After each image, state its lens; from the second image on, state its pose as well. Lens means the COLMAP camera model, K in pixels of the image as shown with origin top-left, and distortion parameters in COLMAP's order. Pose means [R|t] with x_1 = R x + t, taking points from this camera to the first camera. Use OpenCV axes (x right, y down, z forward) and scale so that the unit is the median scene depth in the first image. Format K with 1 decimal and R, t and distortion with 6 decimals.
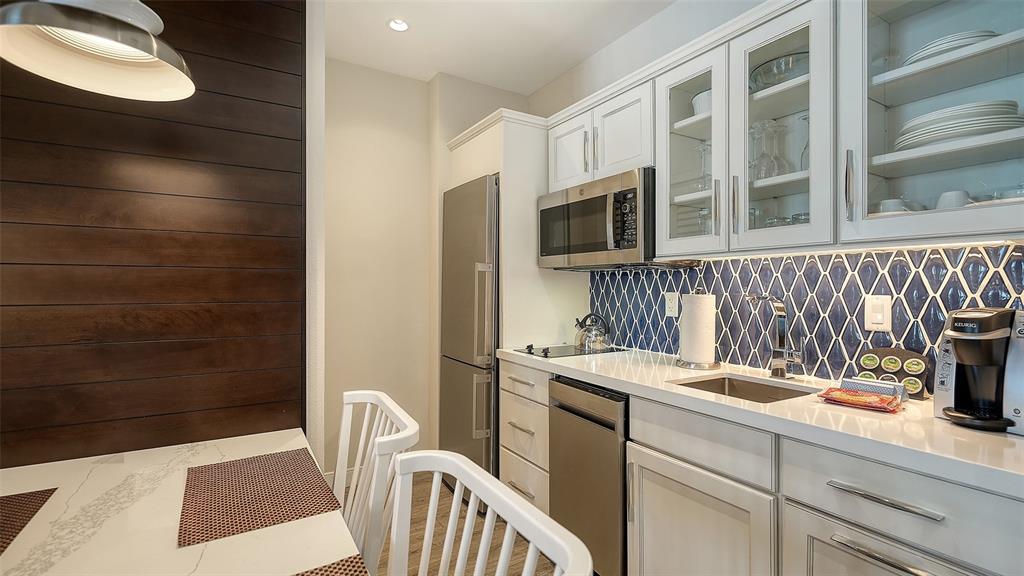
lens RADIAL K [[470.6, 0, 516.4], [0, 470.6, 288.1], [0, 0, 1]] dist [-0.000894, -0.000005]
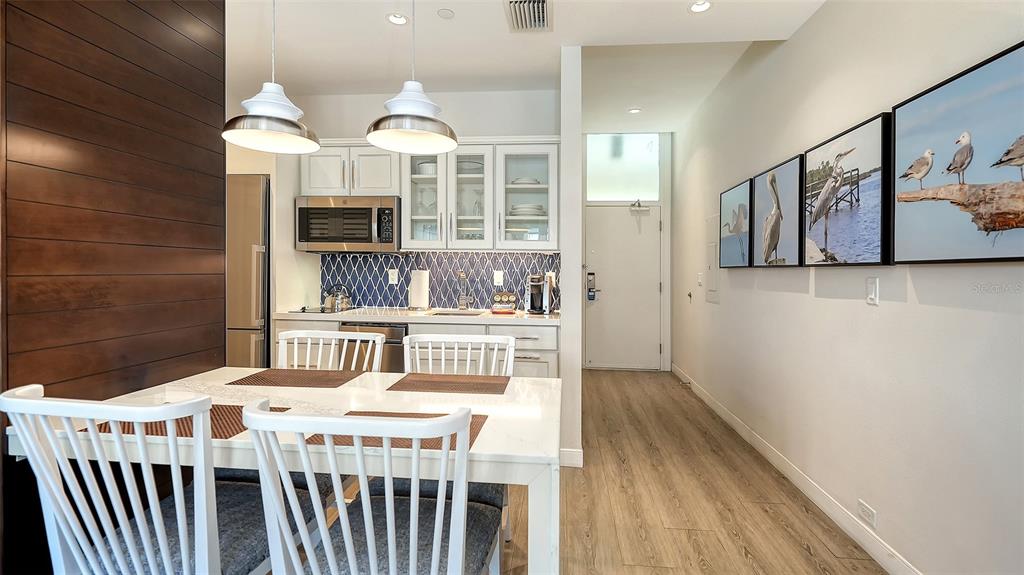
lens RADIAL K [[462.1, 0, 520.2], [0, 462.1, 268.1], [0, 0, 1]] dist [-0.001508, -0.000117]
pose [[0.599377, 0.010438, 0.800398, -0.767515], [-0.009401, 0.999938, -0.006000, 0.010909], [-0.800411, -0.003929, 0.599438, -0.362851]]
